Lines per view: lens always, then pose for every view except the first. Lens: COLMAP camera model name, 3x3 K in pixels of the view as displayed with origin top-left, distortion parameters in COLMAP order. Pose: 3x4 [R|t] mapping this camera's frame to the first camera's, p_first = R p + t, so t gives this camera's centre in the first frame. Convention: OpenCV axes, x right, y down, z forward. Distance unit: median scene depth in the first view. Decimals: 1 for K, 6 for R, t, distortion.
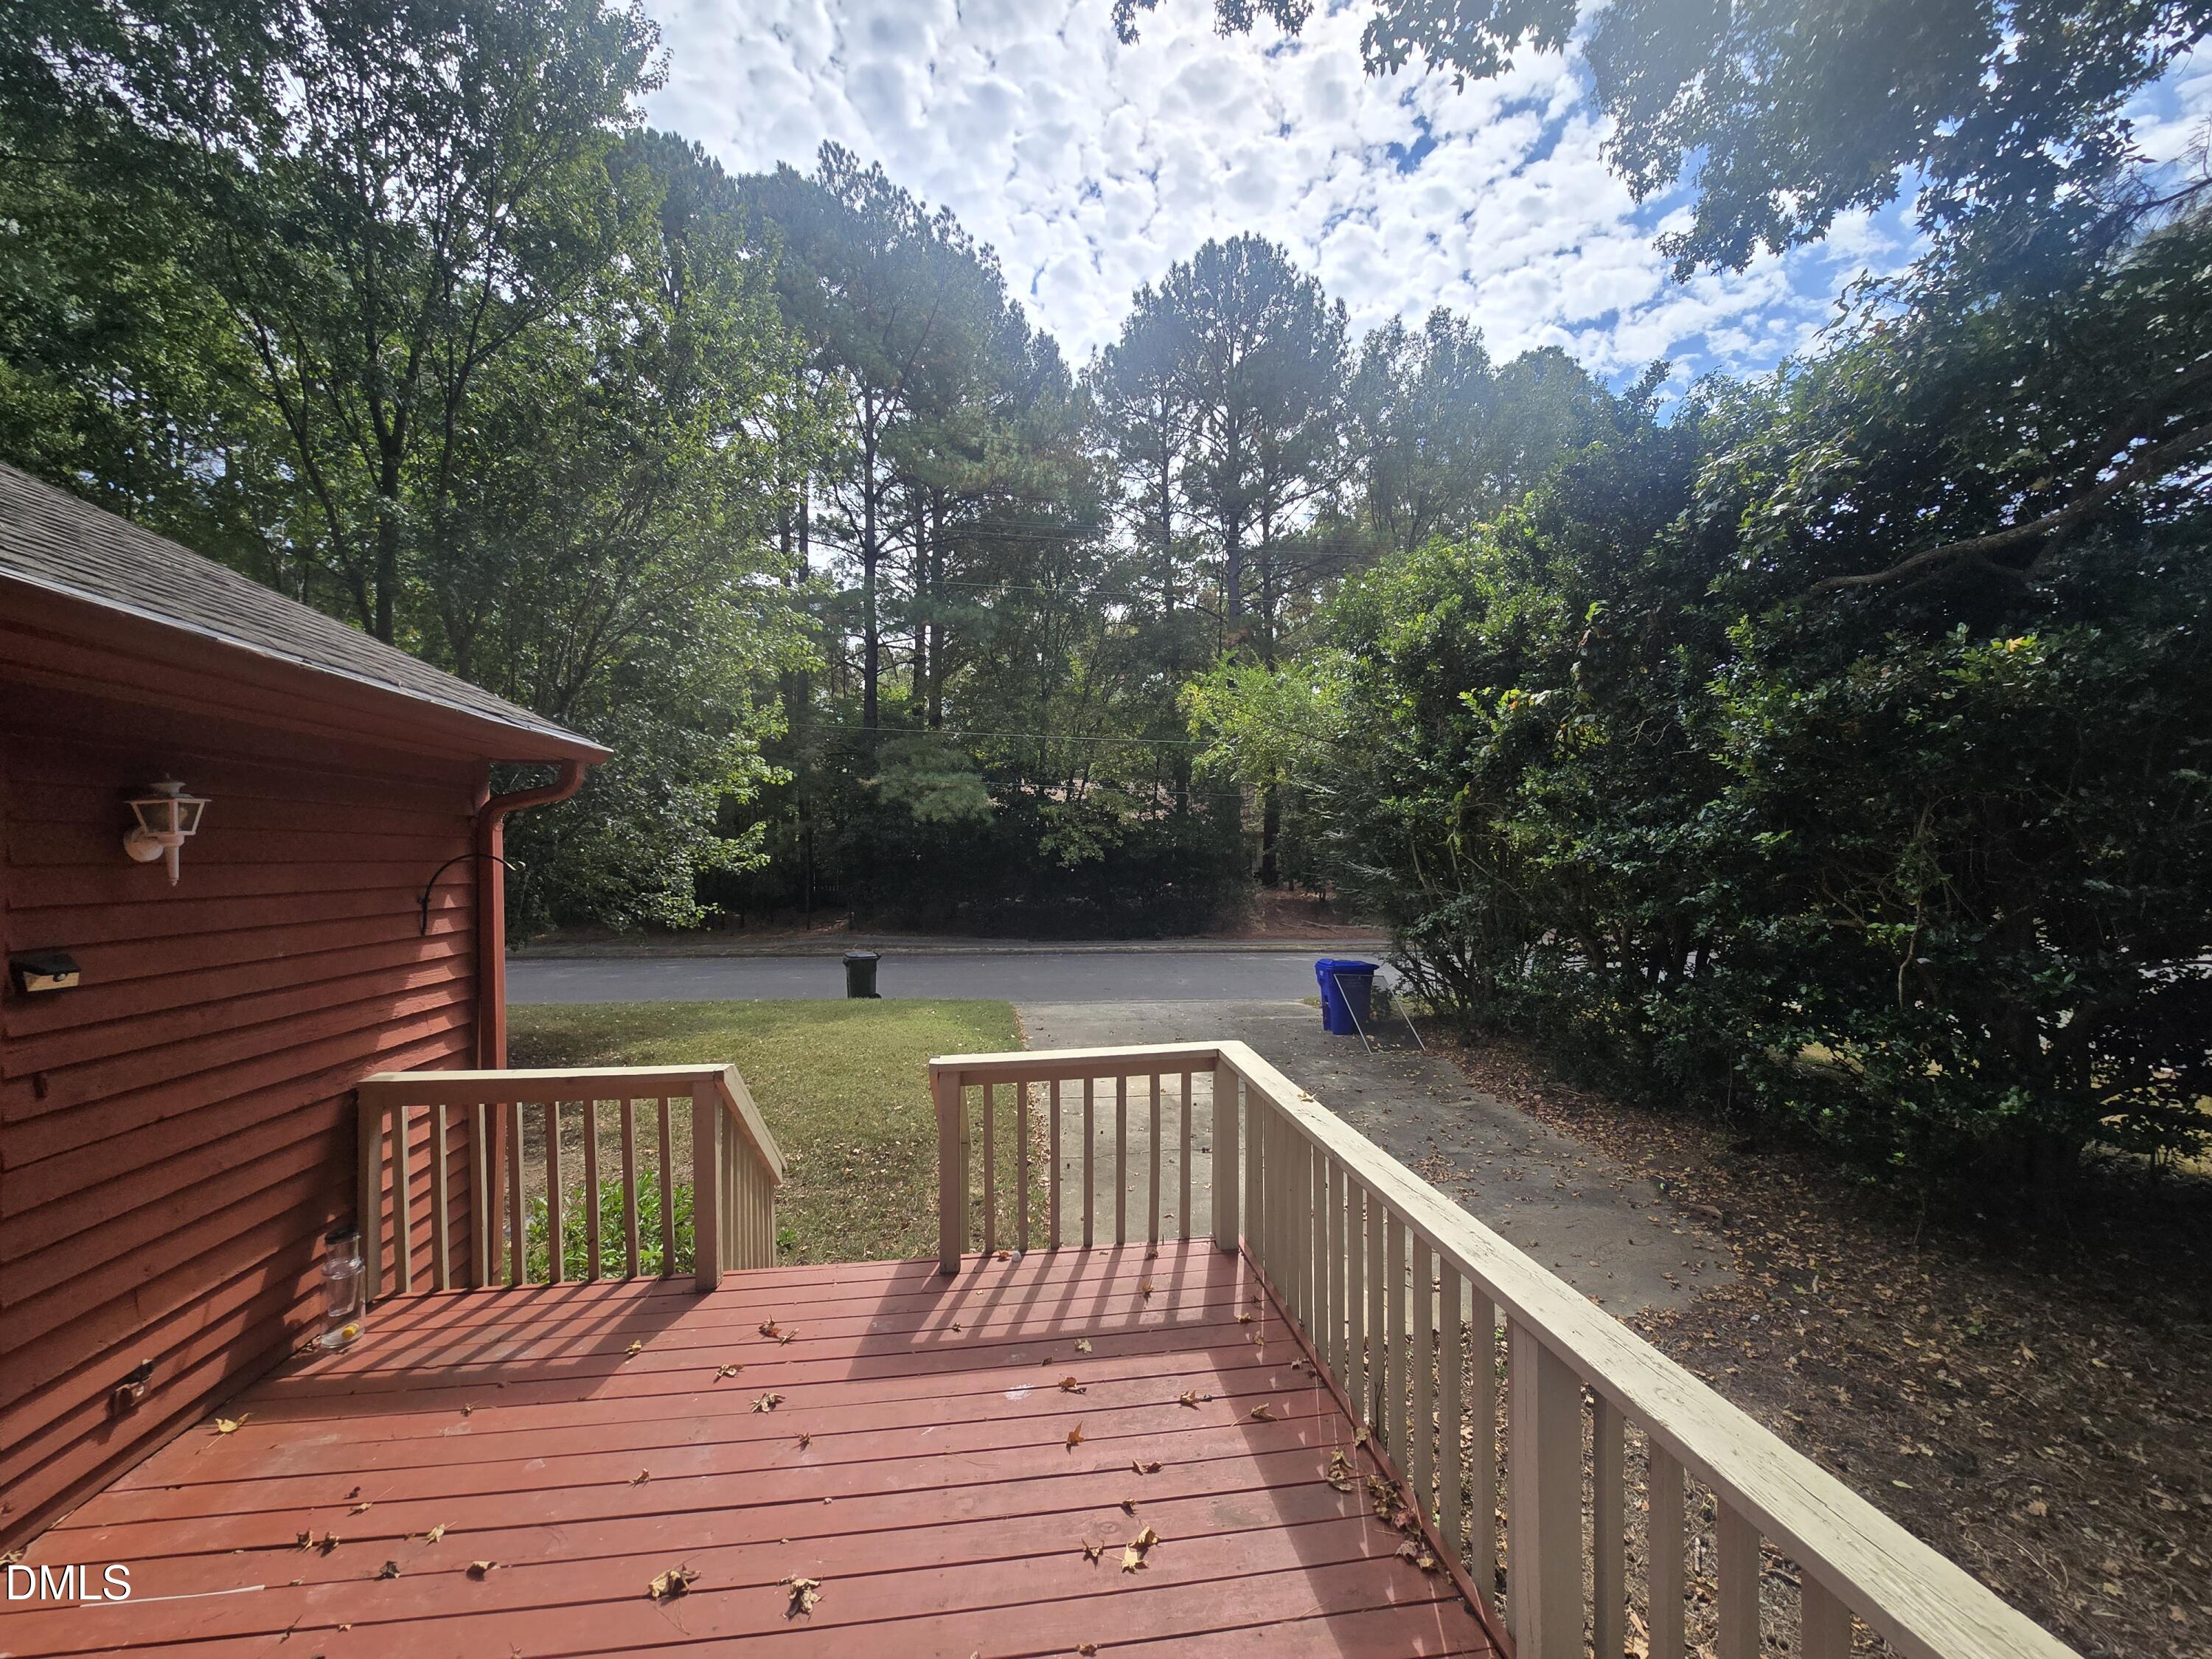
lens RADIAL K [[904.6, 0, 1107.5], [0, 904.6, 869.0], [0, 0, 1]] dist [-0.001315, 0.000943]
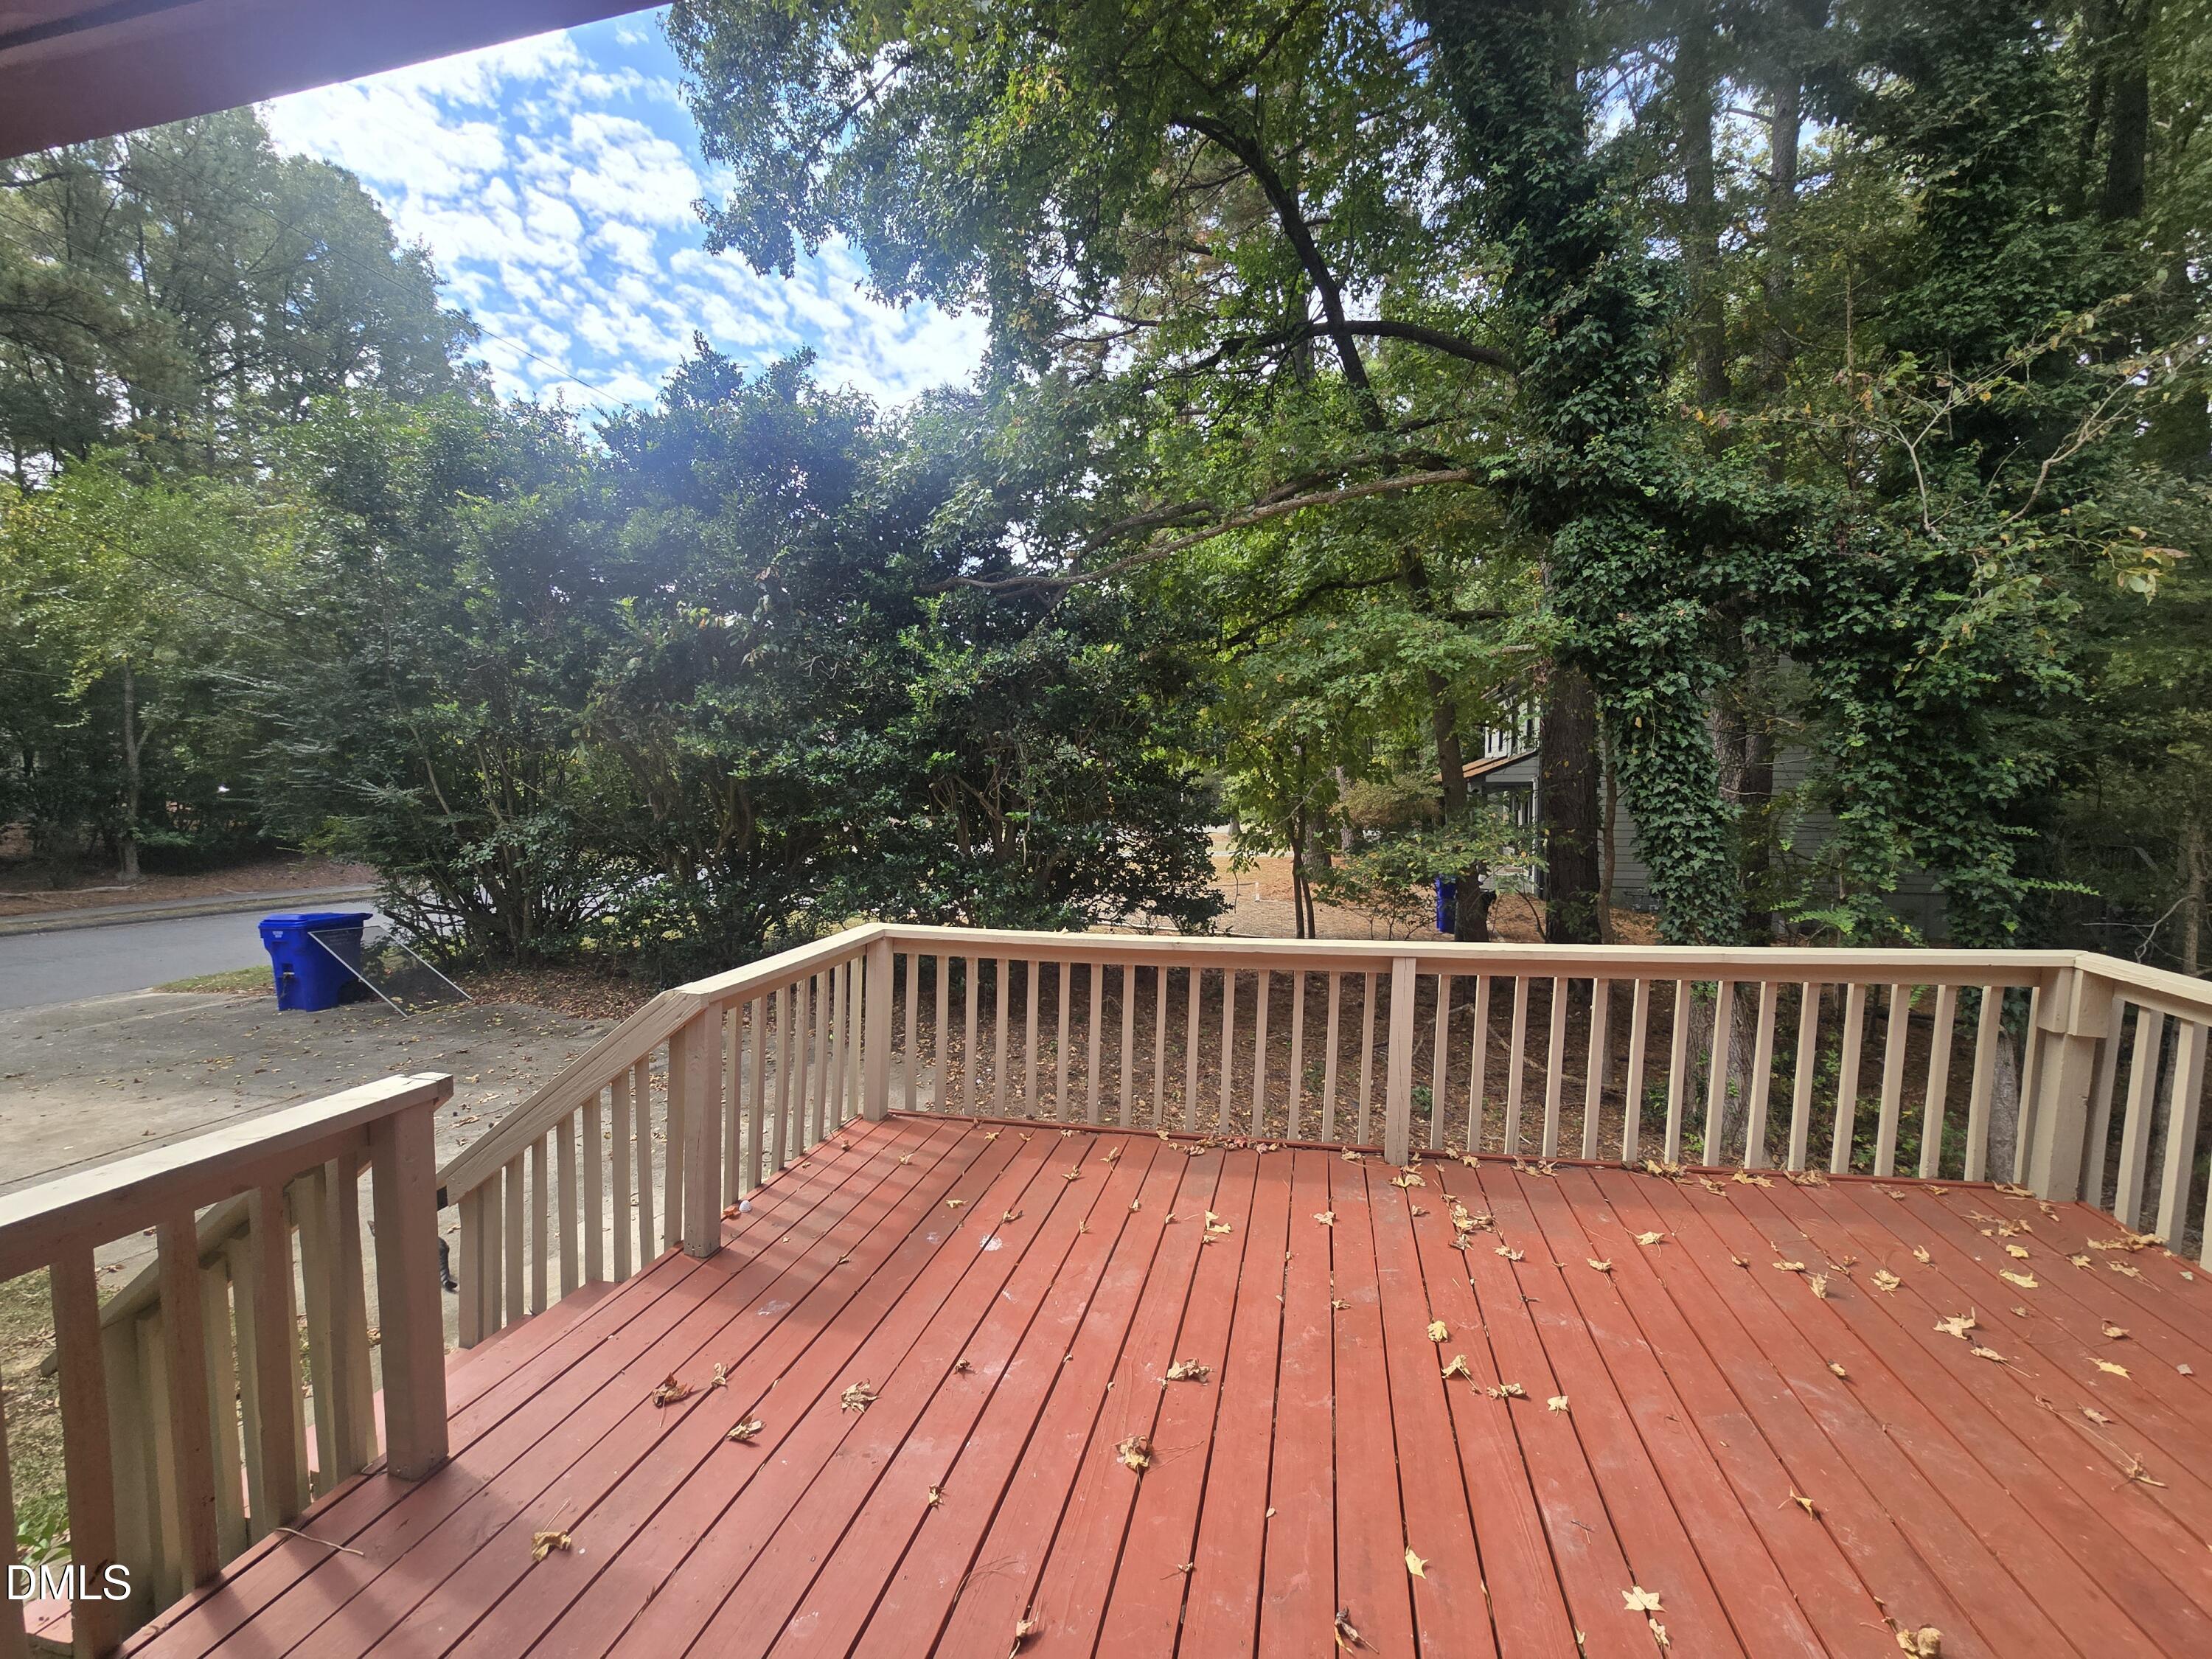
lens RADIAL K [[904.6, 0, 1106.0], [0, 904.6, 828.0], [0, 0, 1]] dist [-0.001315, 0.000943]
pose [[0.362237, -0.039778, 0.931237, -0.385407], [0.018498, 0.999199, 0.035486, 0.026327], [-0.931903, 0.004372, 0.362682, 0.192802]]
